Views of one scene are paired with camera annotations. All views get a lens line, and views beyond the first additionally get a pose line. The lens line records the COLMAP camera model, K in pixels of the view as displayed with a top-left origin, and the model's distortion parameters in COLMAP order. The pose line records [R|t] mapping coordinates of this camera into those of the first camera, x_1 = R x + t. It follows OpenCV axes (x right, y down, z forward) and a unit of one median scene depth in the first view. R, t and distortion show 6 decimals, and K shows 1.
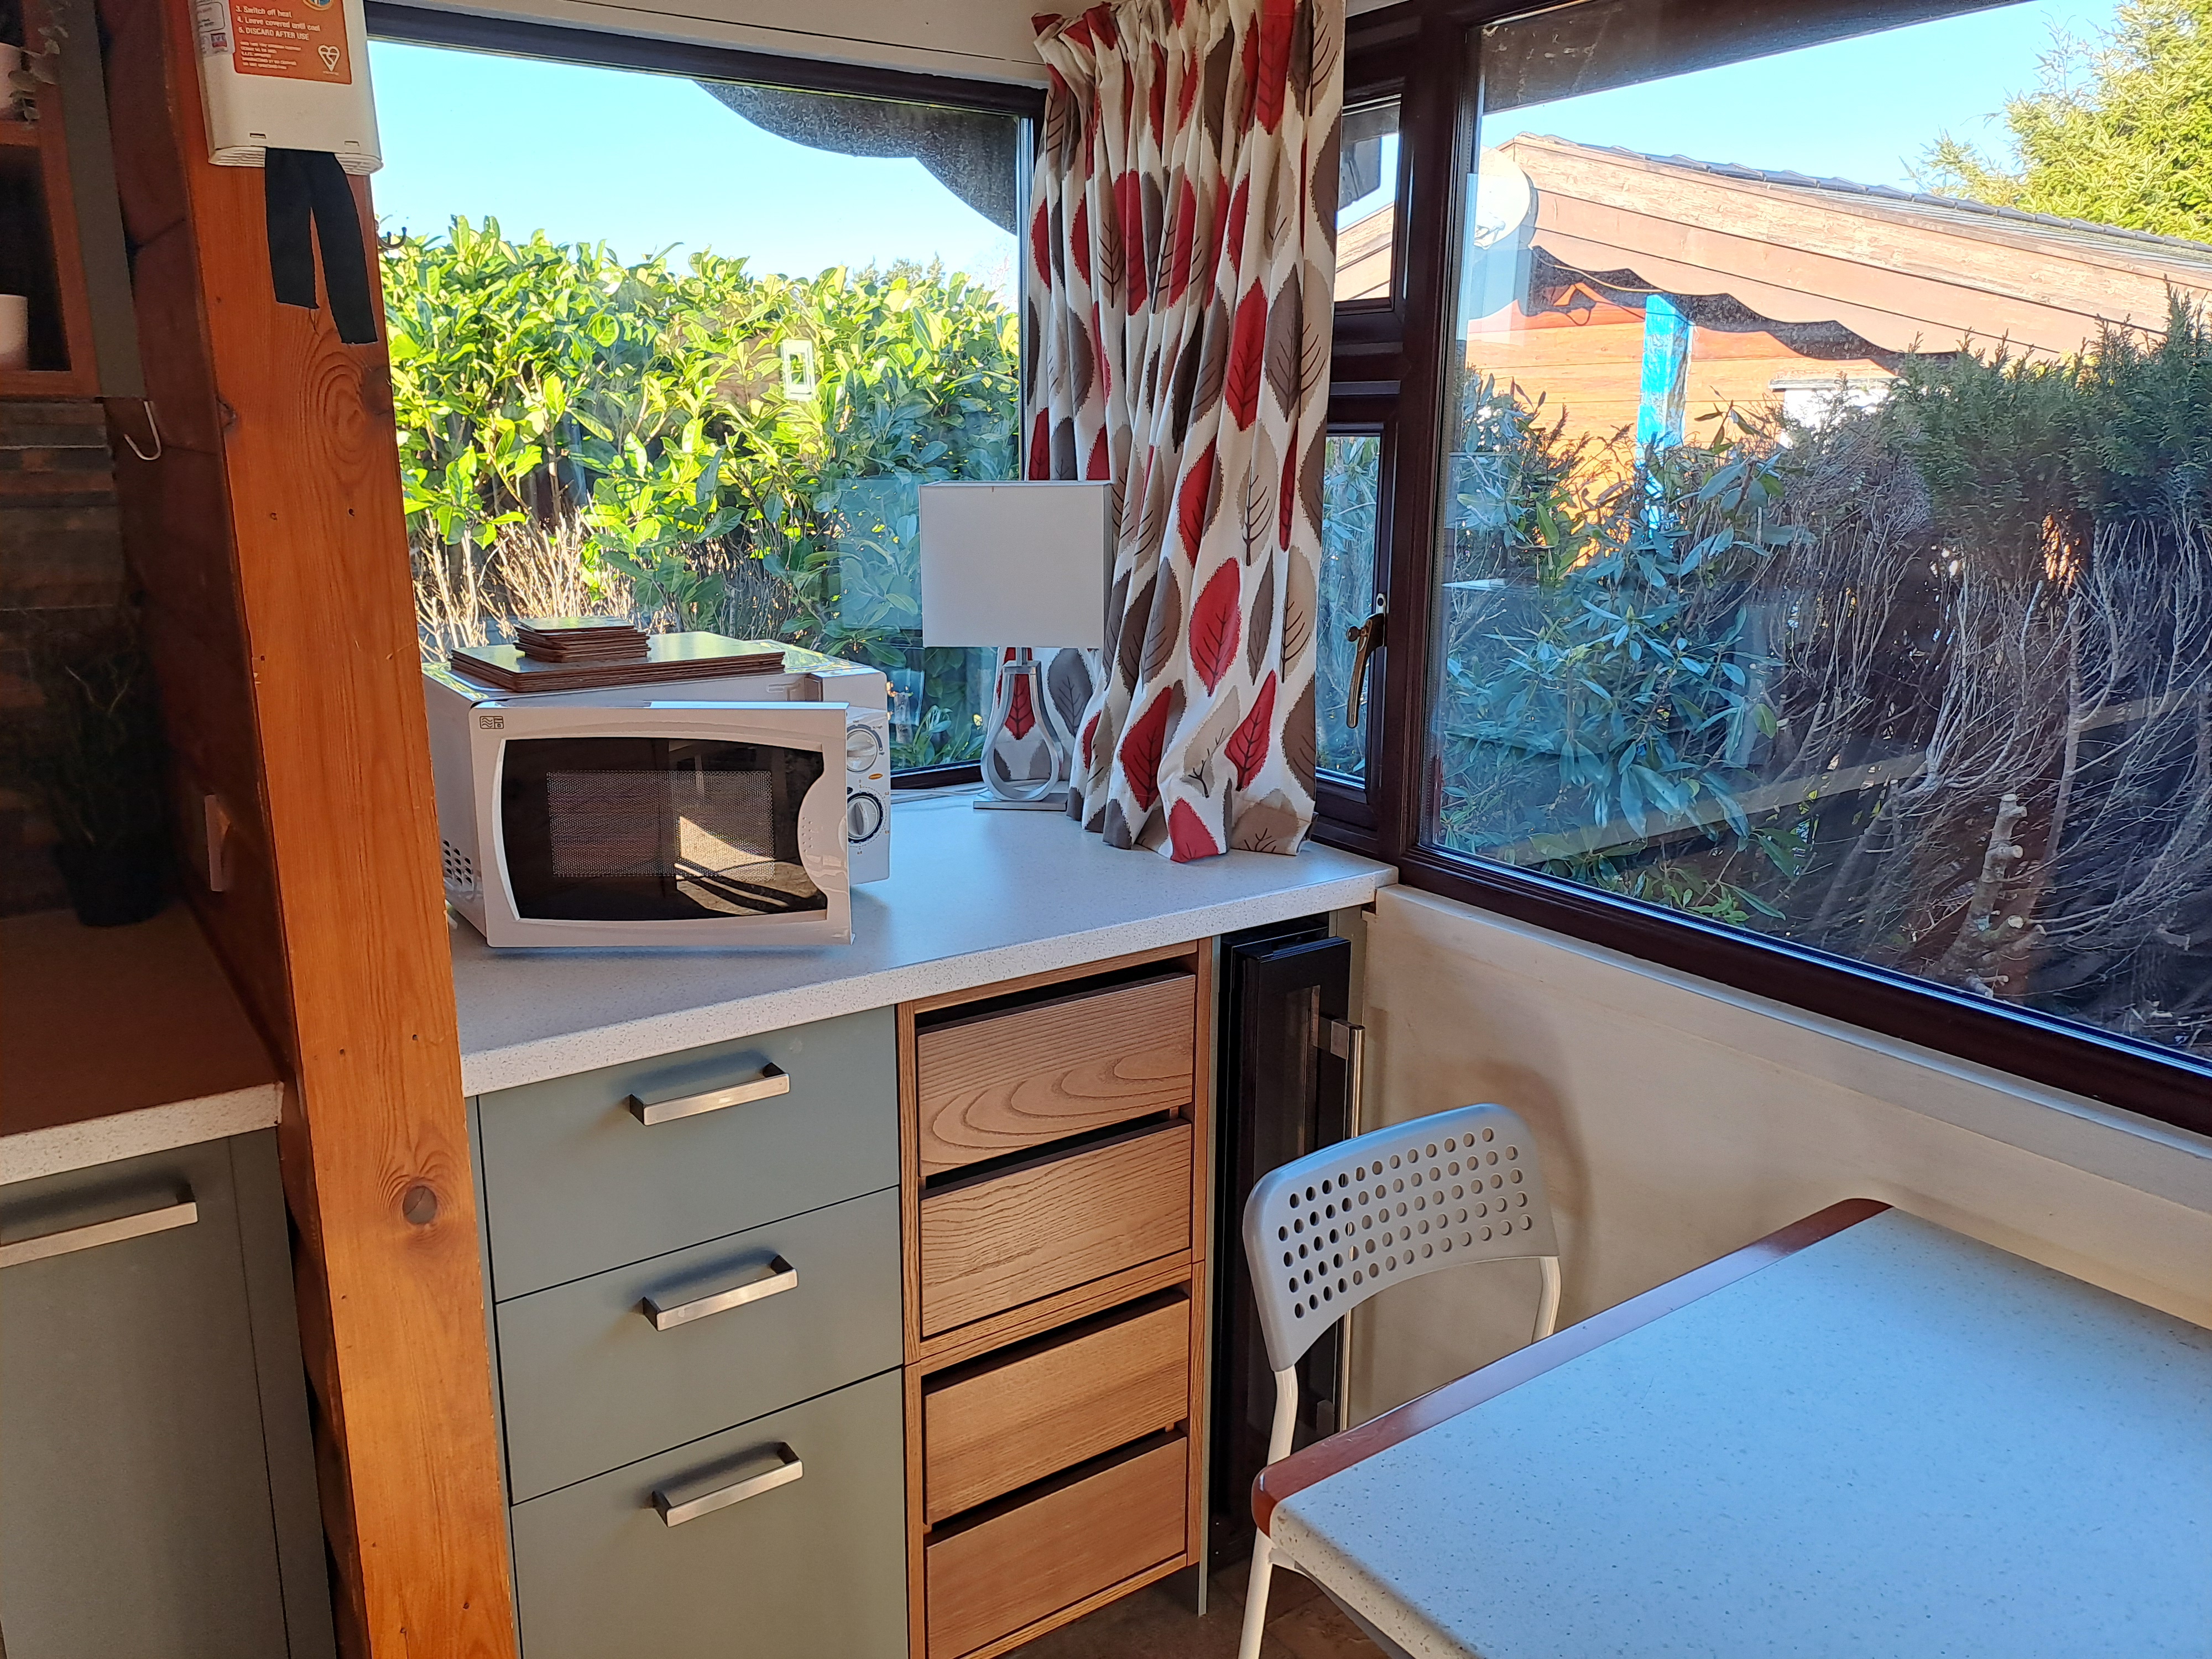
lens RADIAL K [[1631.9, 0, 1104.6], [0, 1631.9, 835.6], [0, 0, 1]] dist [0.069189, -0.057931]
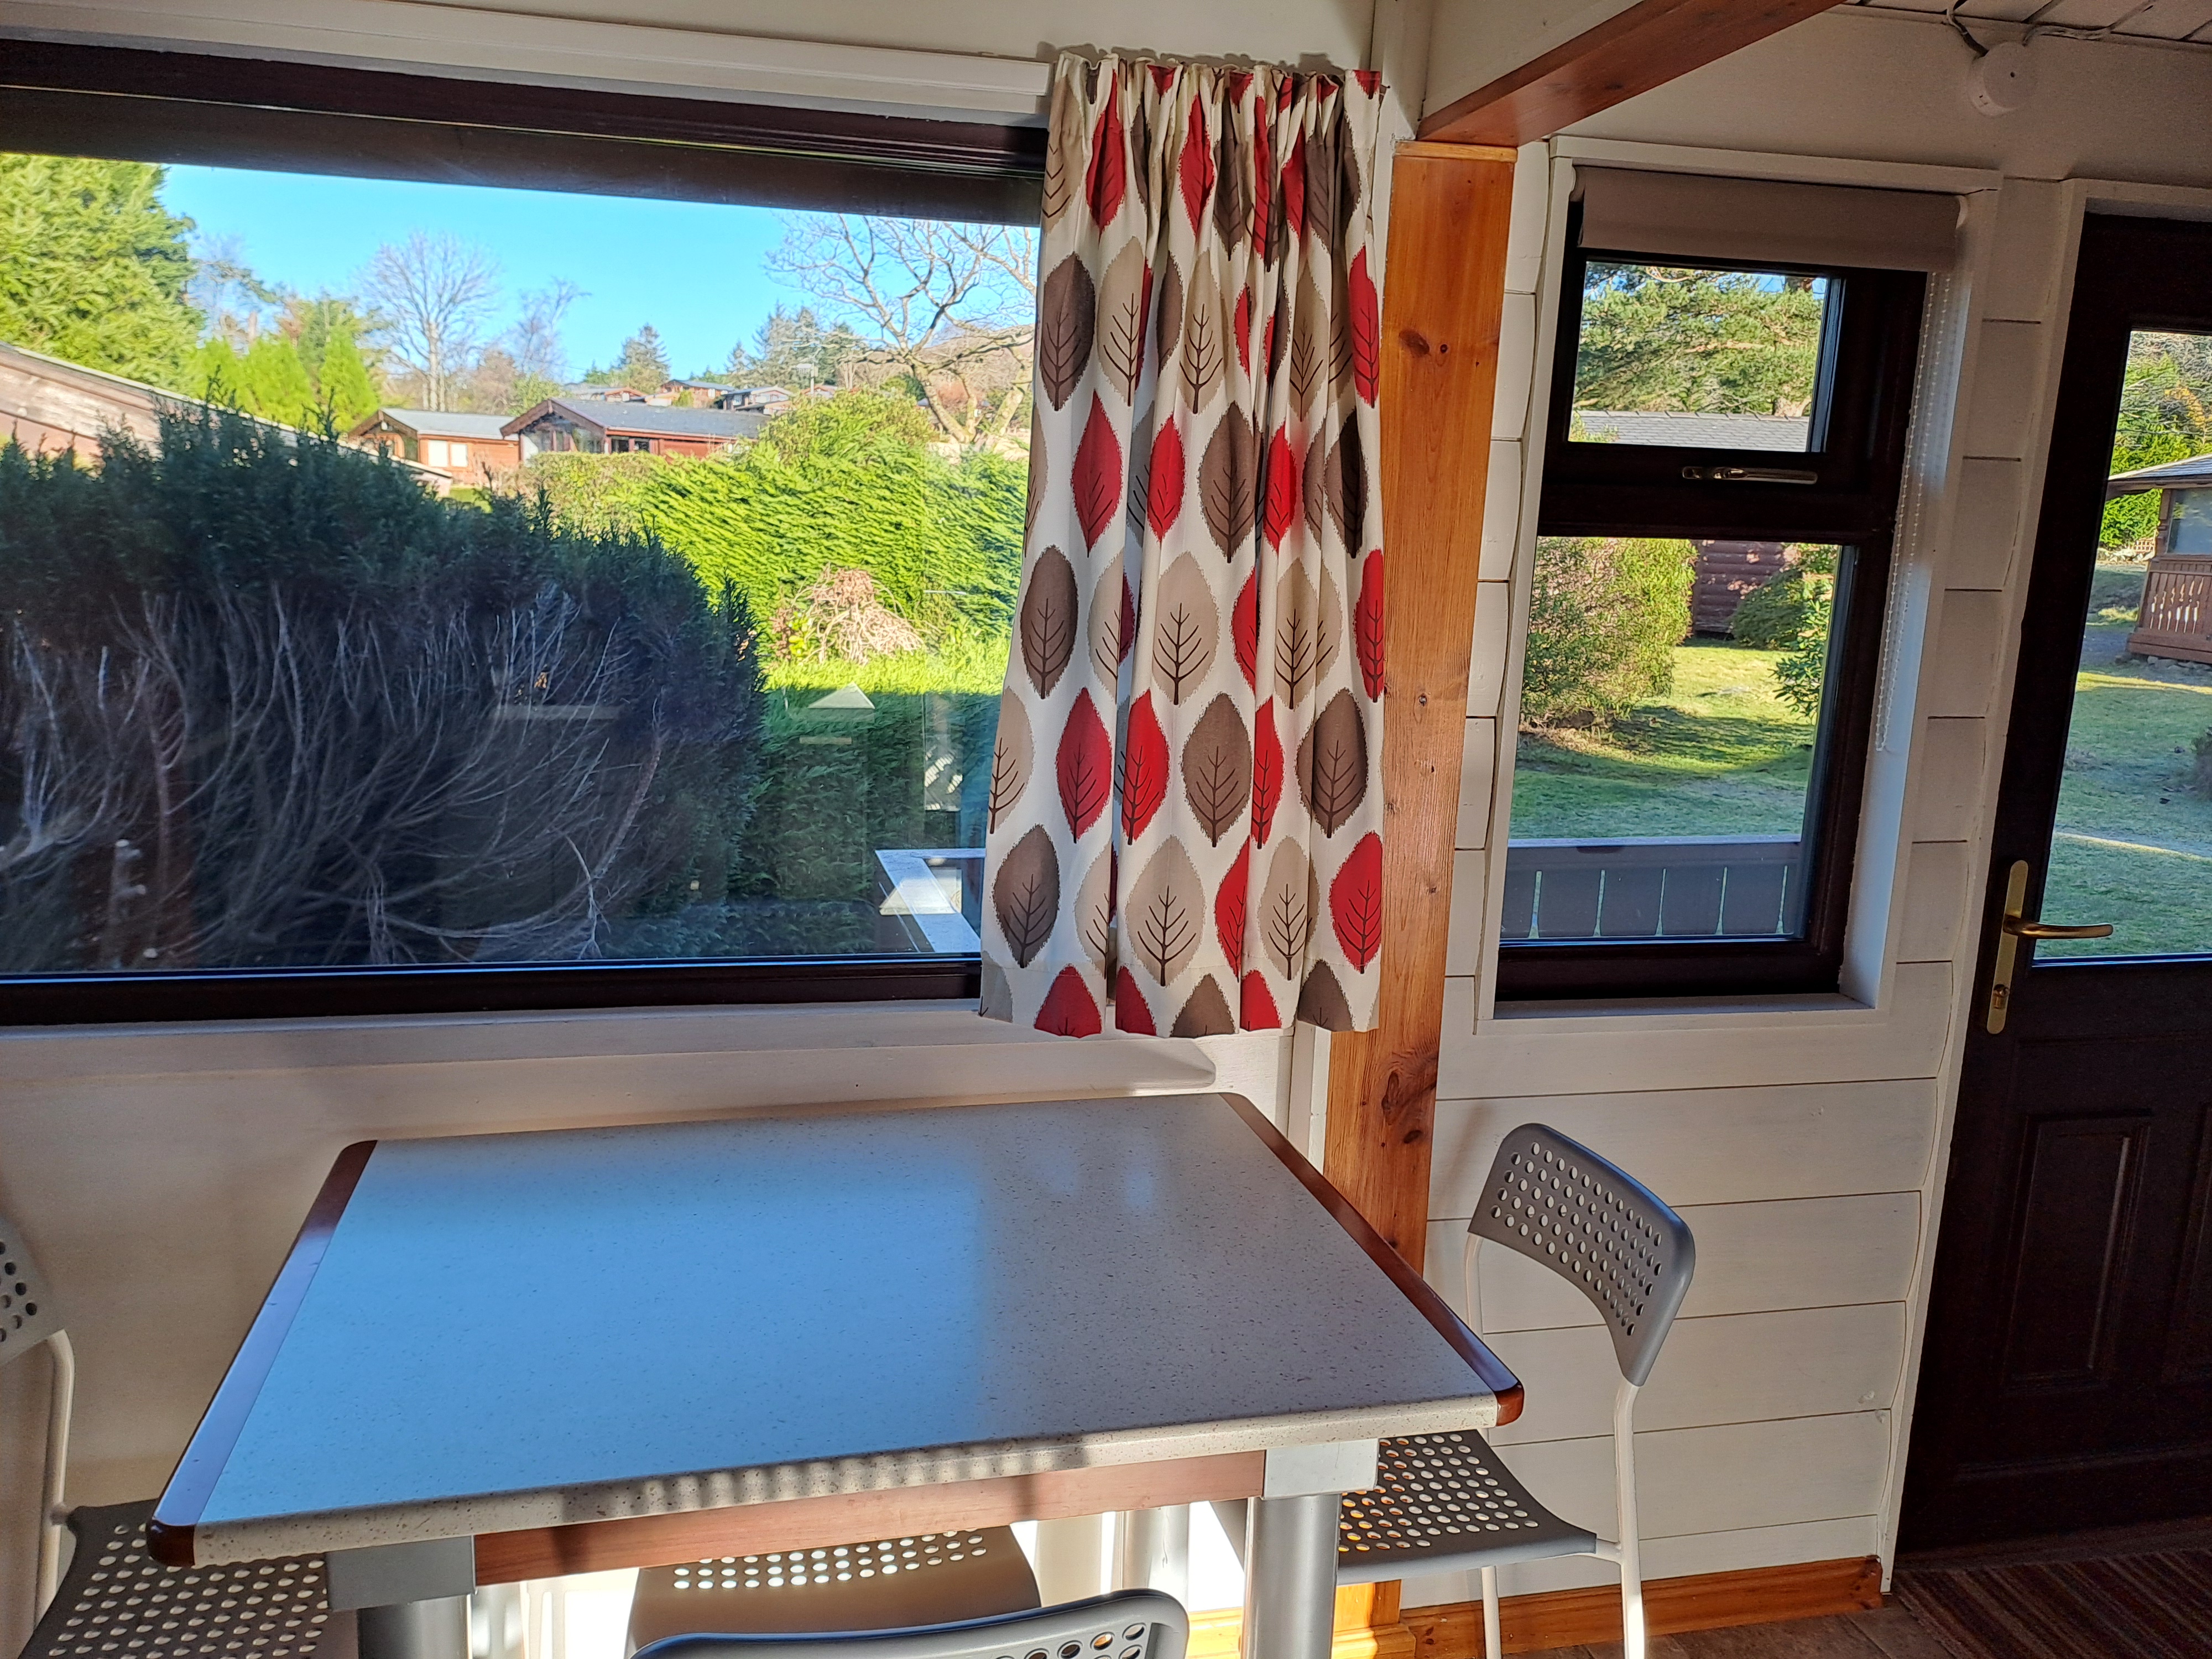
lens RADIAL K [[1631.9, 0, 1102.2], [0, 1631.9, 827.7], [0, 0, 1]] dist [0.069189, -0.057931]
pose [[0.343395, -0.162750, 0.924982, -0.258117], [0.199861, 0.974976, 0.097349, -0.010984], [-0.917679, 0.151439, 0.367329, -0.000530]]
